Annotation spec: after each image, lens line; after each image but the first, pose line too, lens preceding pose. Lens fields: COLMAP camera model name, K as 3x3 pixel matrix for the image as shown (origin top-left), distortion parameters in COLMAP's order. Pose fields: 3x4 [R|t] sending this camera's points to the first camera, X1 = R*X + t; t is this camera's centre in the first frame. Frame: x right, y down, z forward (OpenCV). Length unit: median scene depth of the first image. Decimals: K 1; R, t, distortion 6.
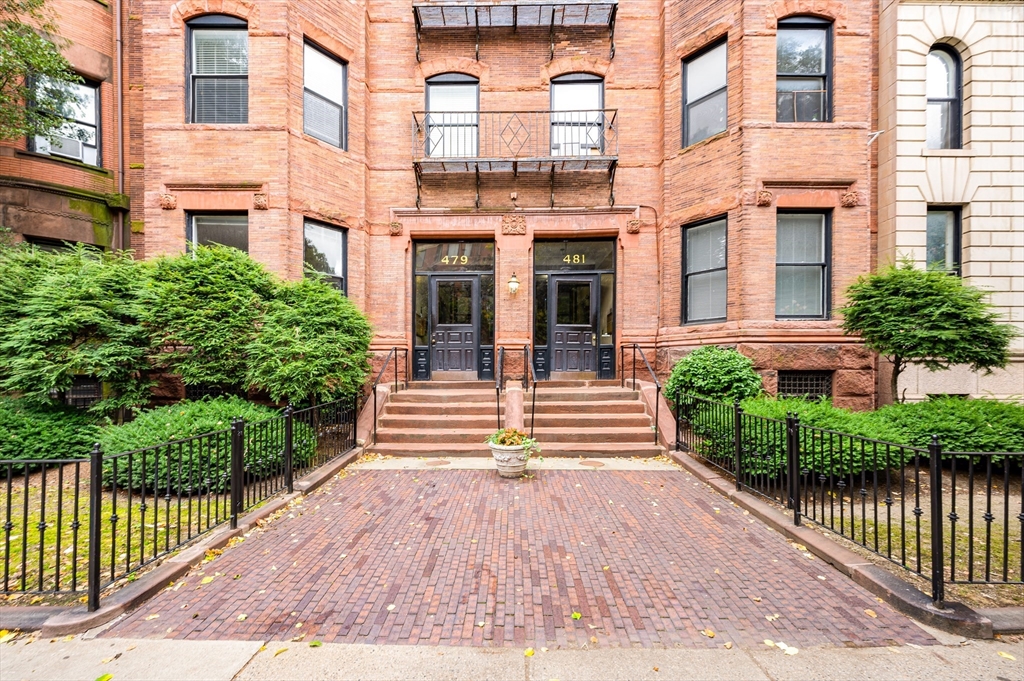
lens RADIAL K [[430.8, 0, 516.6], [0, 430.8, 381.3], [0, 0, 1]] dist [-0.001142, 0.000255]
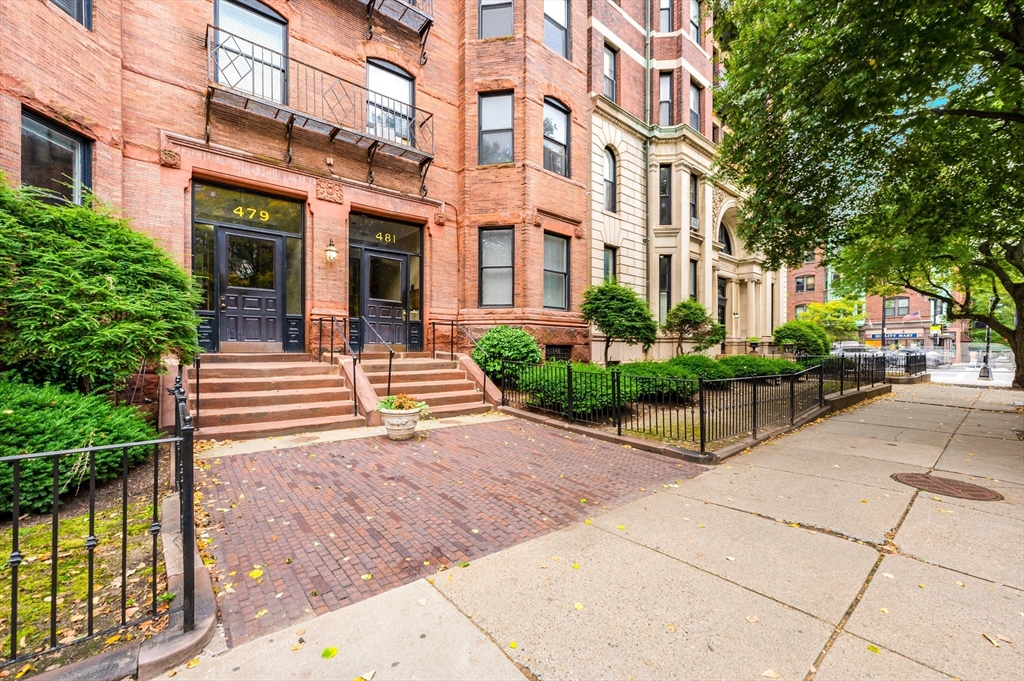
lens RADIAL K [[427.7, 0, 509.3], [0, 427.7, 361.4], [0, 0, 1]] dist [-0.002614, 0.000373]
pose [[0.759641, -0.011579, 0.650240, -0.352853], [0.008154, 0.999932, 0.008280, 0.014402], [-0.650292, -0.000988, 0.759684, 0.010277]]
